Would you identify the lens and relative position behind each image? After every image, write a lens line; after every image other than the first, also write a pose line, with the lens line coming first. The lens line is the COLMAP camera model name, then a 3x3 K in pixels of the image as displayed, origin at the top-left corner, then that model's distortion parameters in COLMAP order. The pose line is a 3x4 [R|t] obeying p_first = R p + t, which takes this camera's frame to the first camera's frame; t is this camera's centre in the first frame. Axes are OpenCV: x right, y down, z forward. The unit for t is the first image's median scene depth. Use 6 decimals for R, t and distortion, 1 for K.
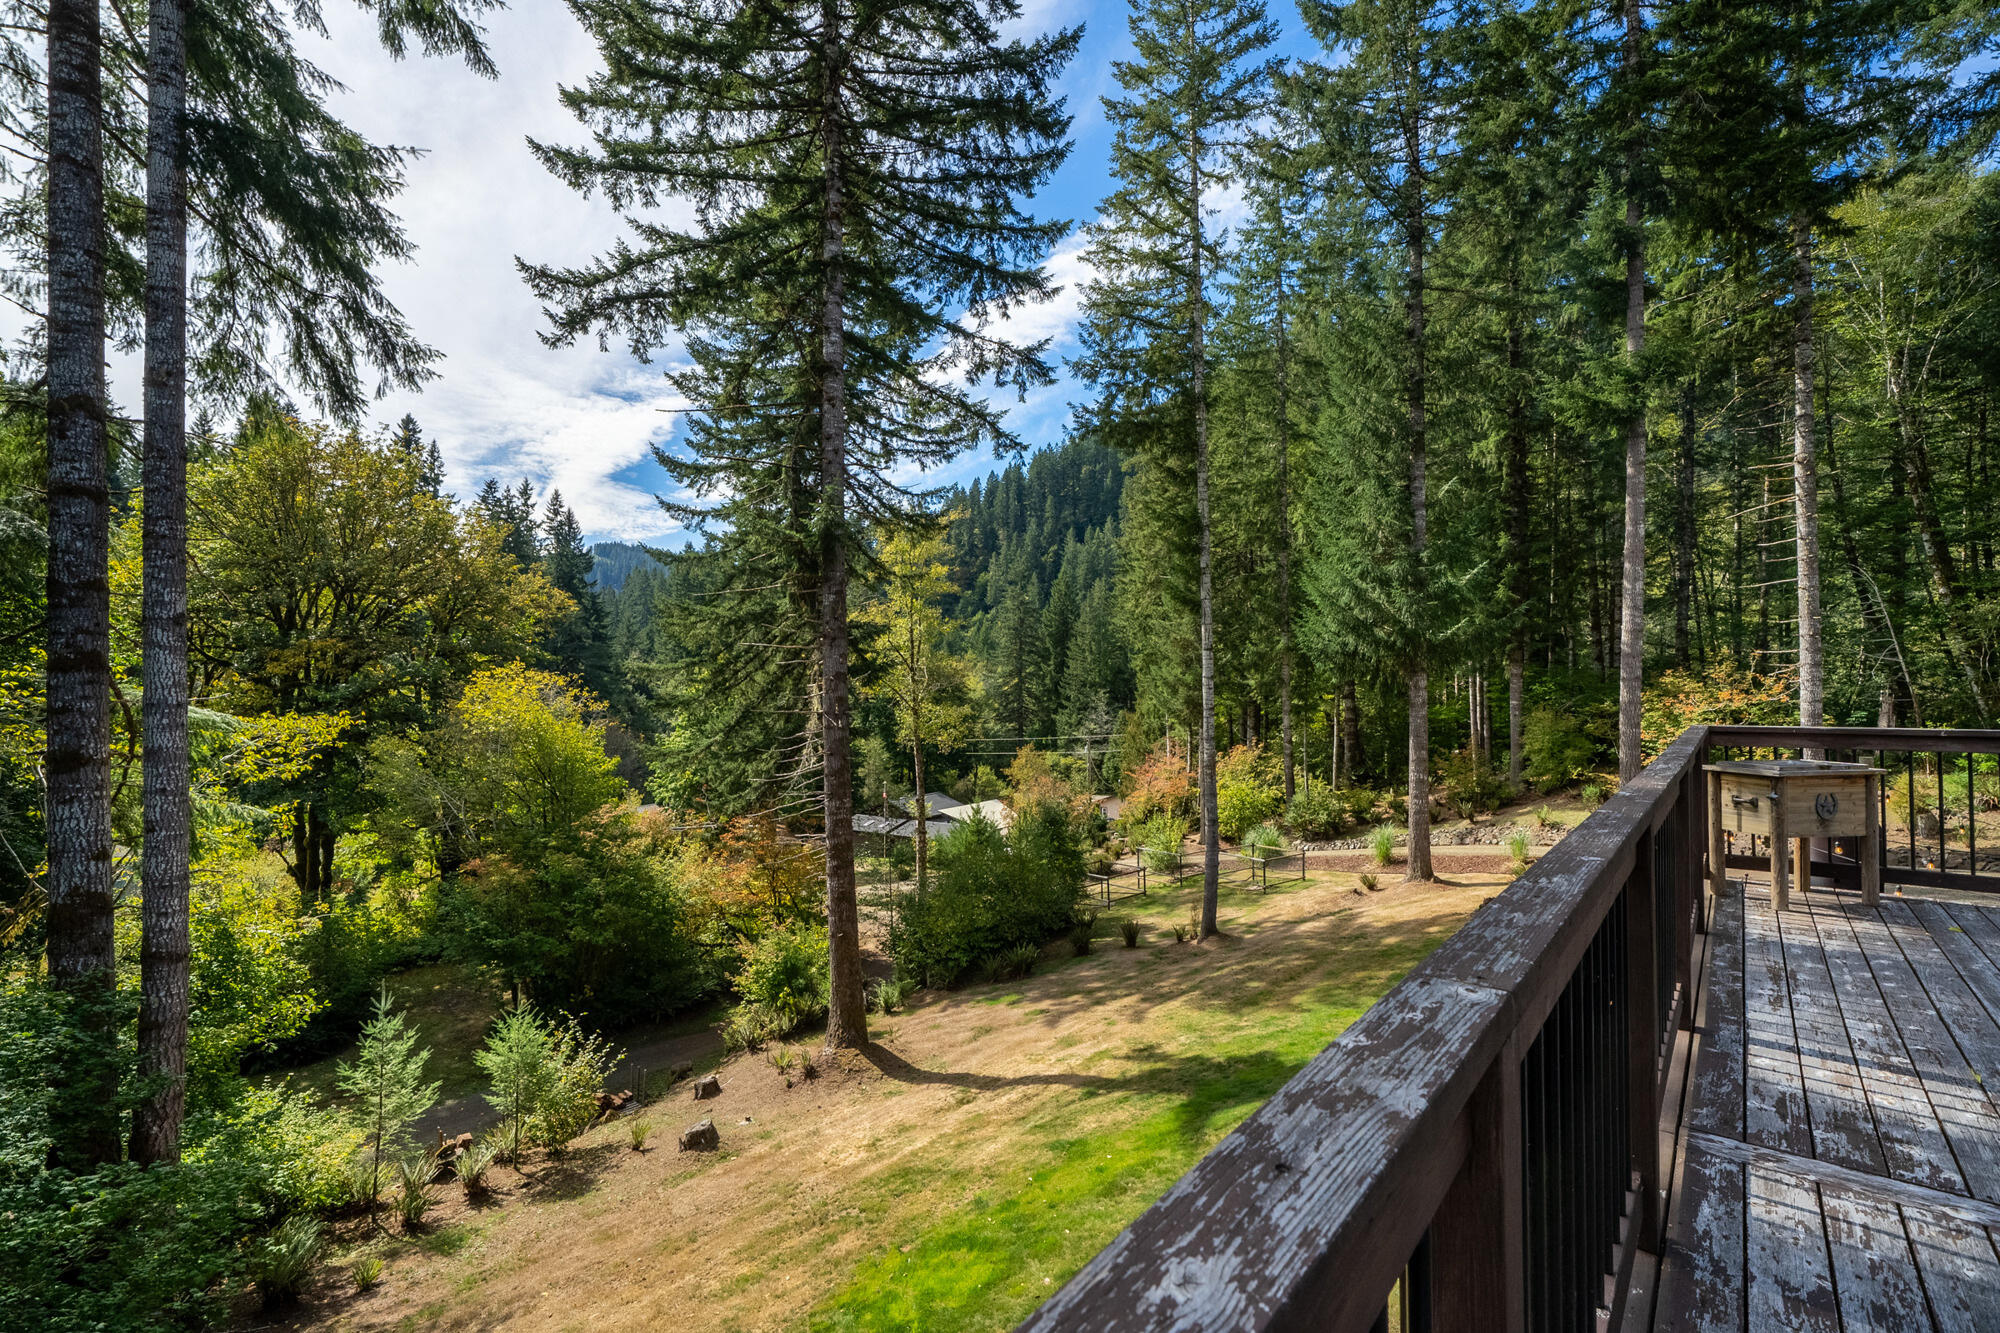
lens RADIAL K [[904.6, 0, 999.2], [0, 904.6, 679.0], [0, 0, 1]] dist [-0.000040, 0.000054]
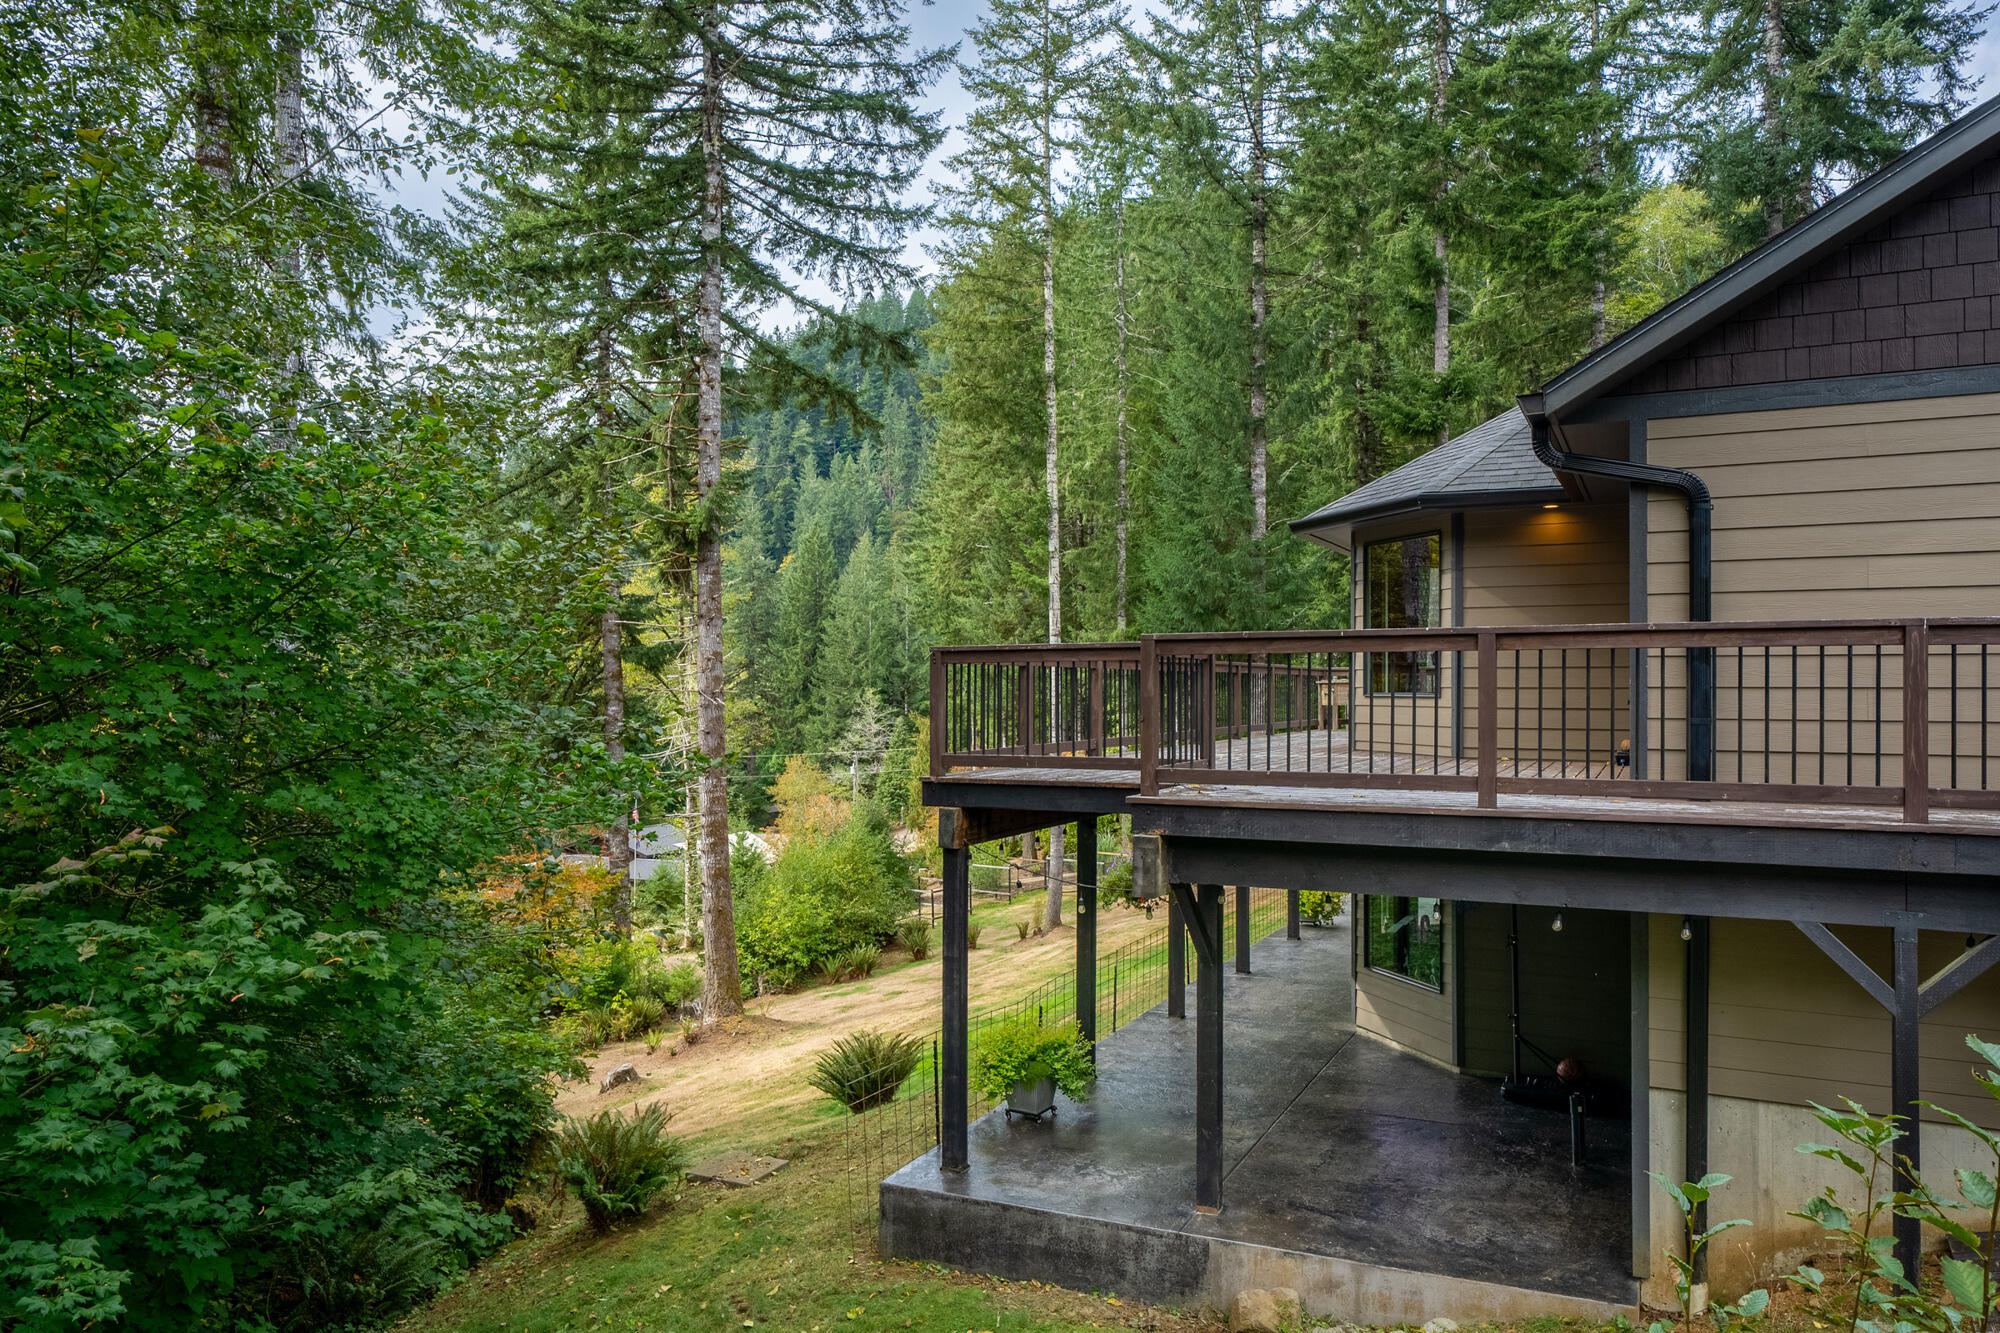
lens RADIAL K [[1368.1, 0, 1000.0], [0, 1368.1, 666.5], [0, 0, 1]] dist [0.004896, 0.000253]
pose [[0.973685, 0.012950, 0.227530, -0.159042], [-0.011080, 0.999894, -0.009496, 0.015011], [-0.227629, 0.006725, 0.973725, -0.413239]]
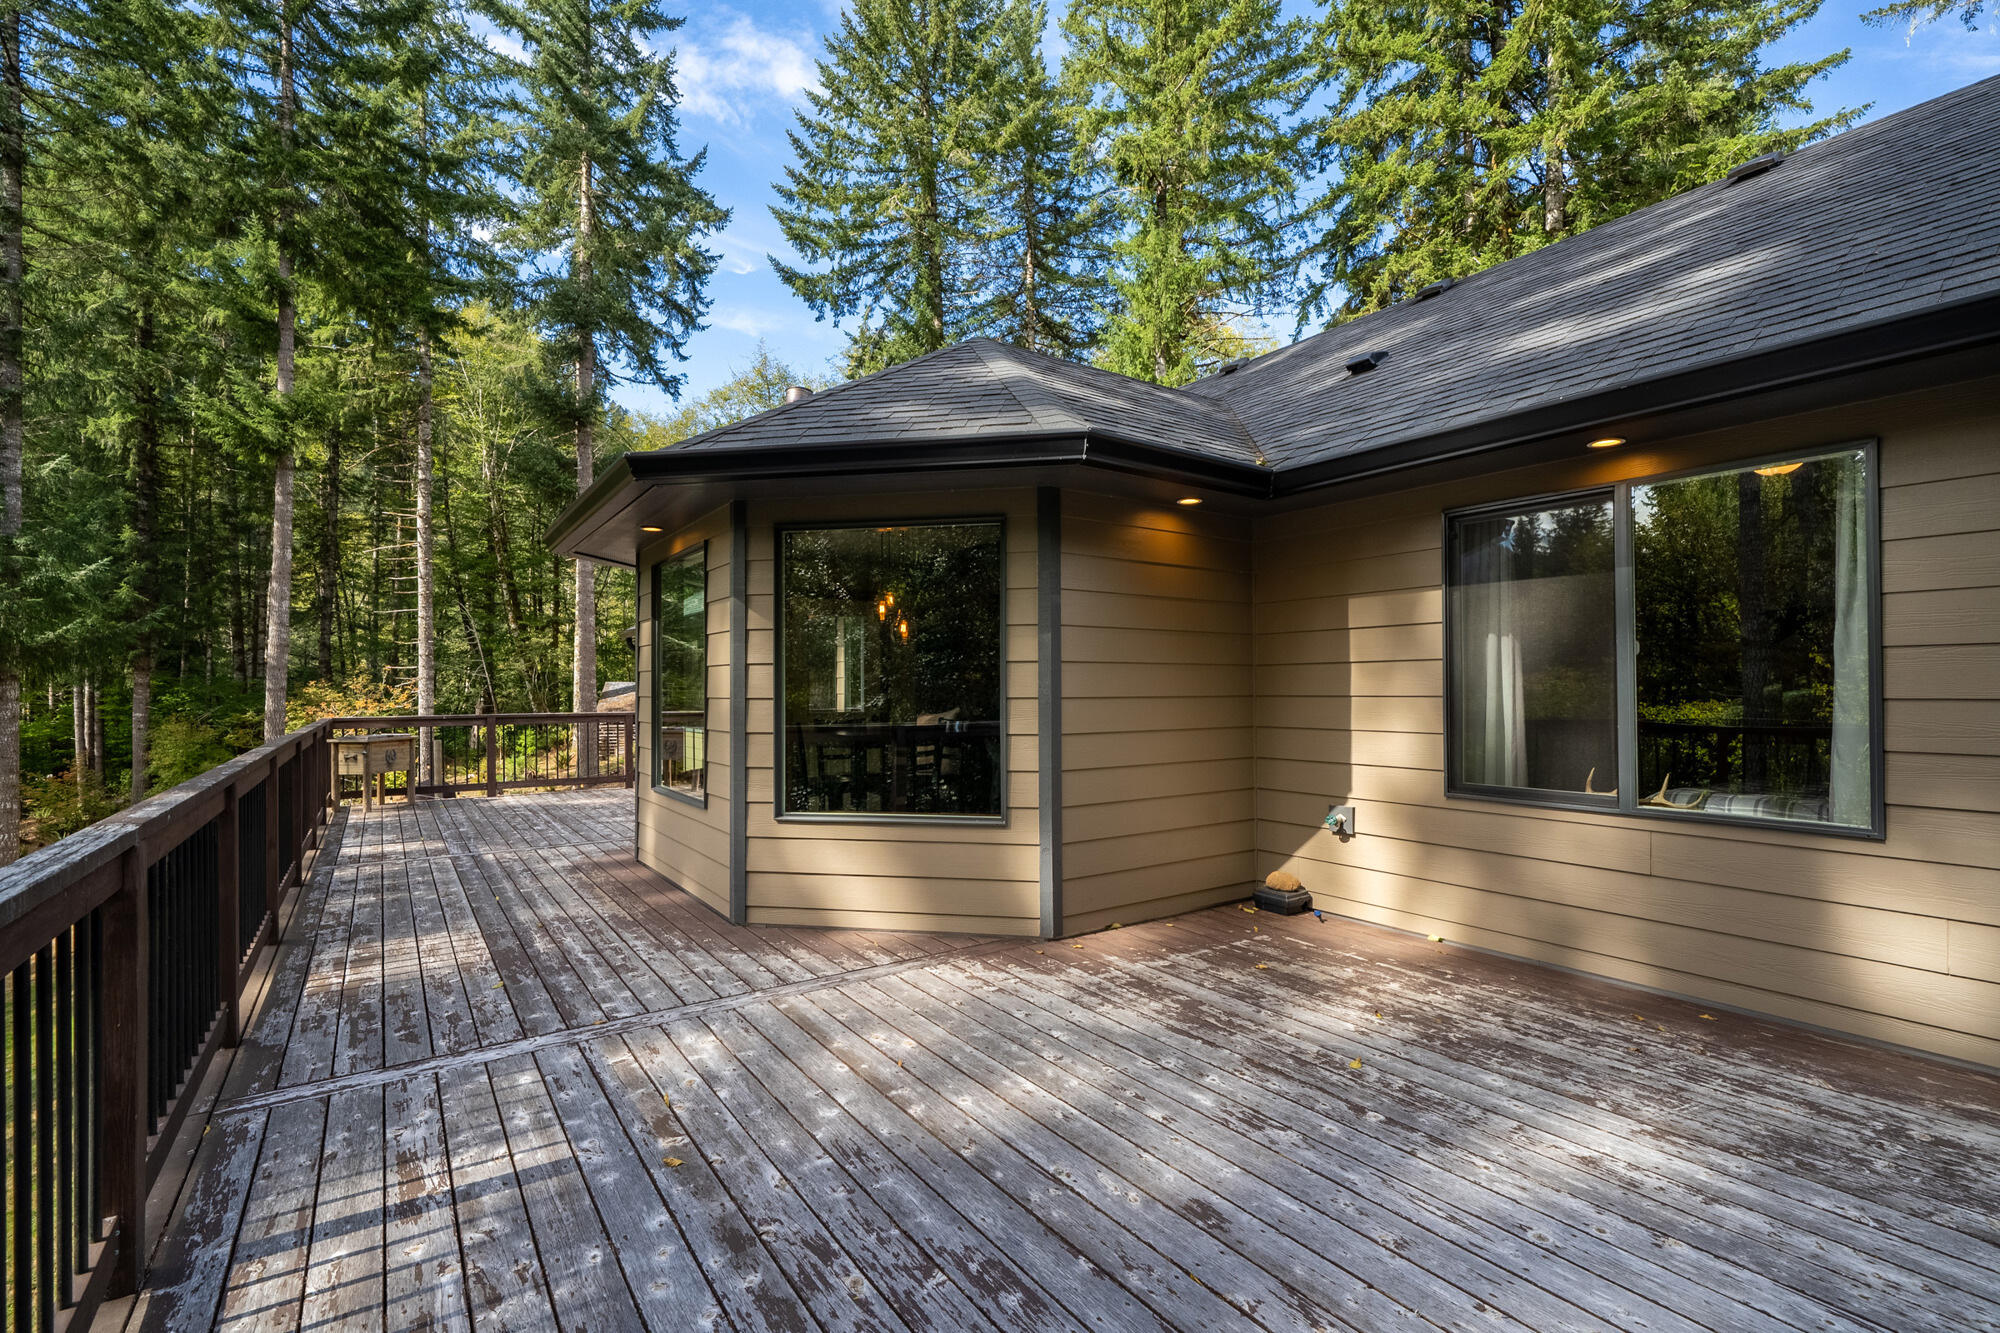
lens RADIAL K [[899.6, 0, 1001.2], [0, 899.6, 677.9], [0, 0, 1]] dist [0.000894, -0.000086]
pose [[0.276994, 0.015809, 0.960742, -0.085285], [-0.003396, 0.999875, -0.015473, -0.000009], [-0.960866, 0.001023, 0.277013, -0.116854]]
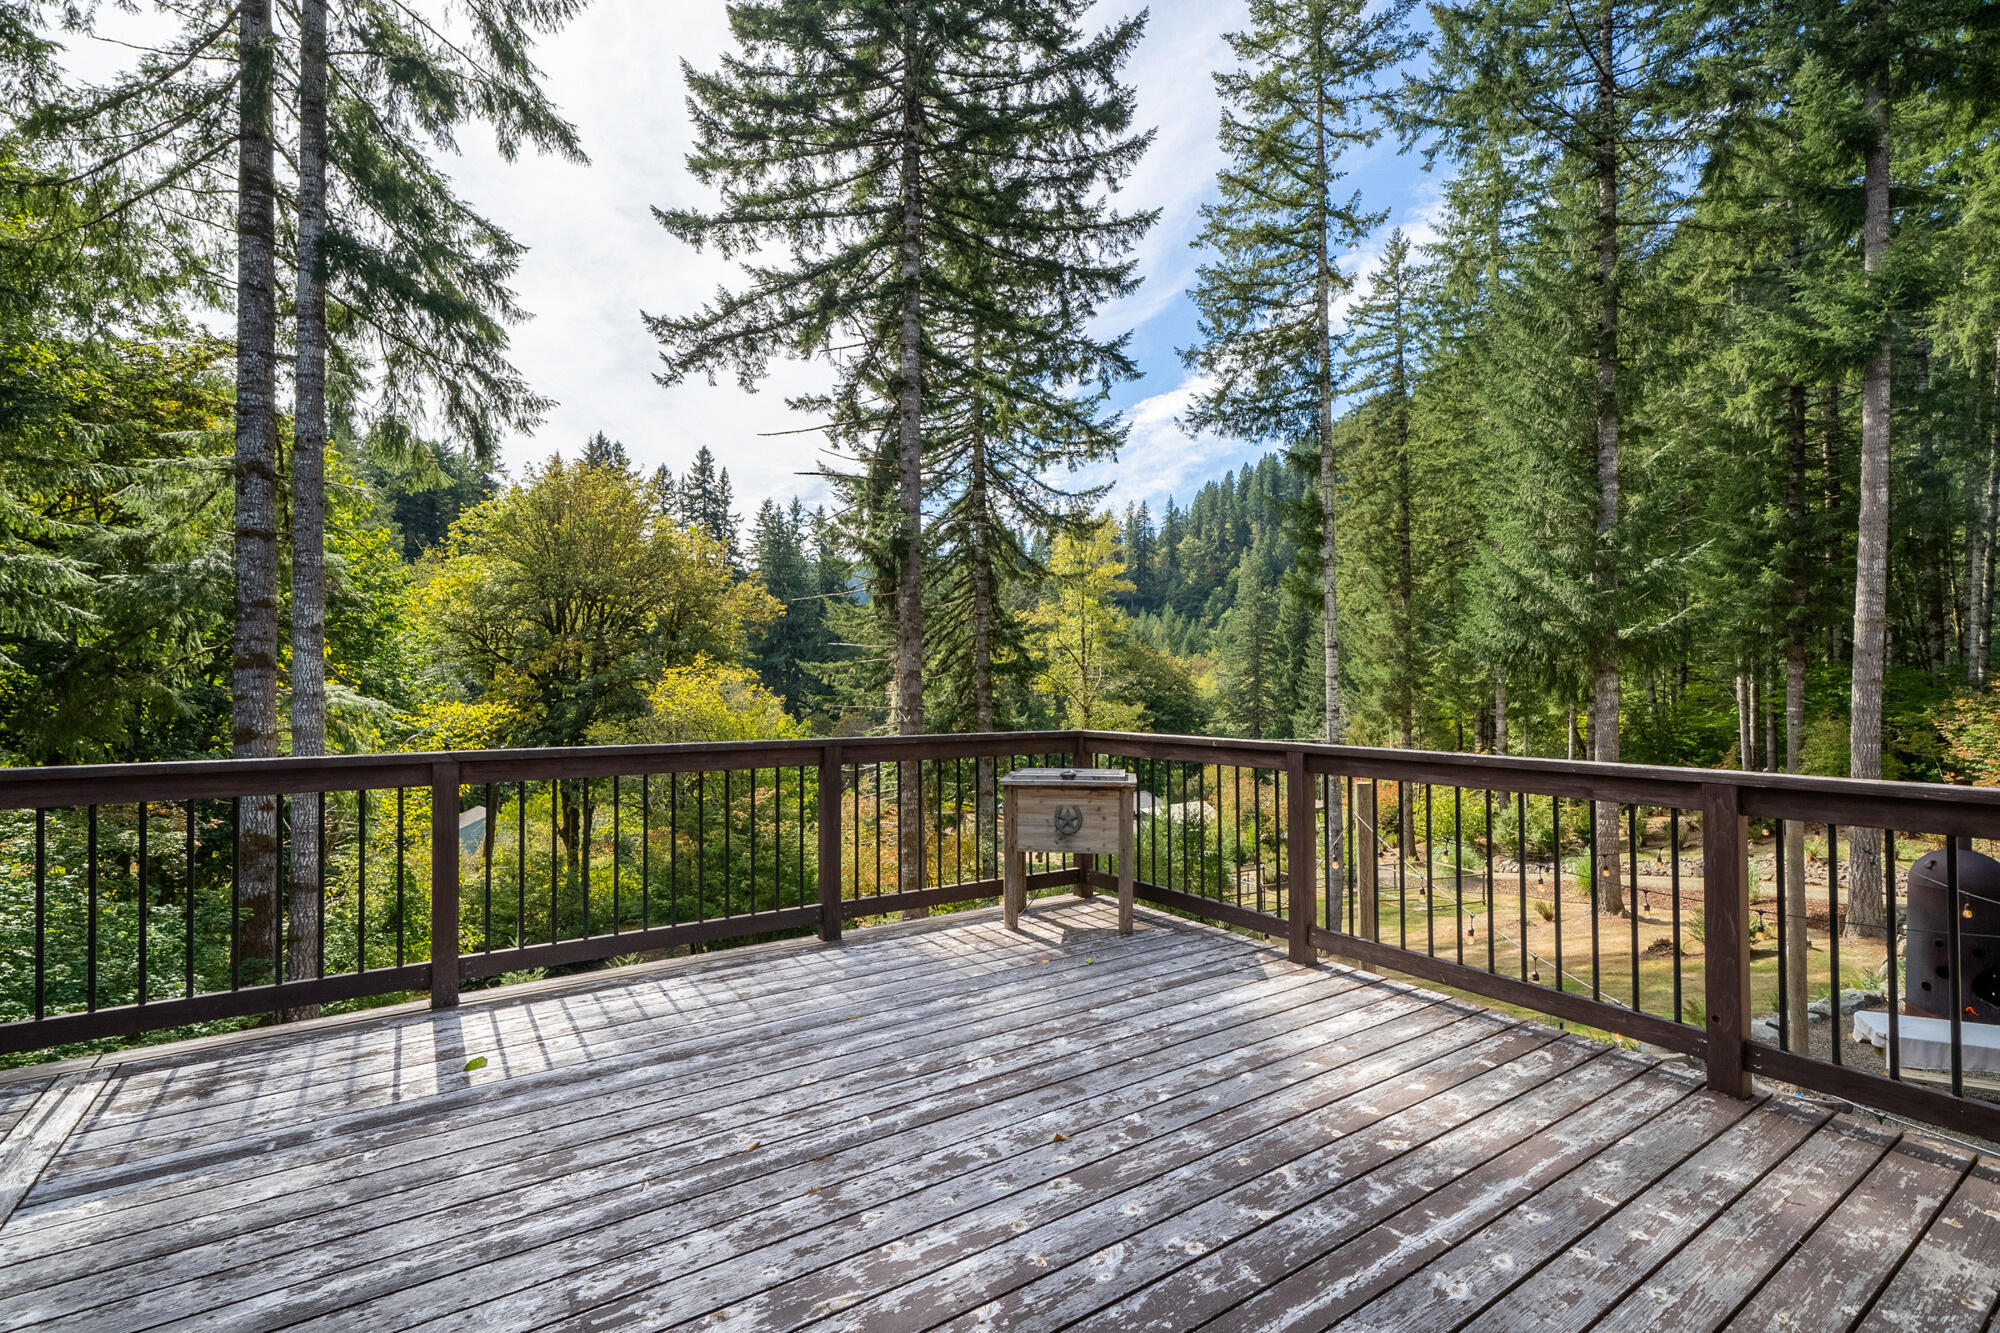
lens RADIAL K [[899.6, 0, 1001.2], [0, 899.6, 677.9], [0, 0, 1]] dist [0.000894, -0.000086]
pose [[0.959570, 0.005166, -0.281423, 0.161513], [-0.004922, 0.999987, 0.001576, -0.000534], [0.281428, -0.000127, 0.959582, 0.015777]]
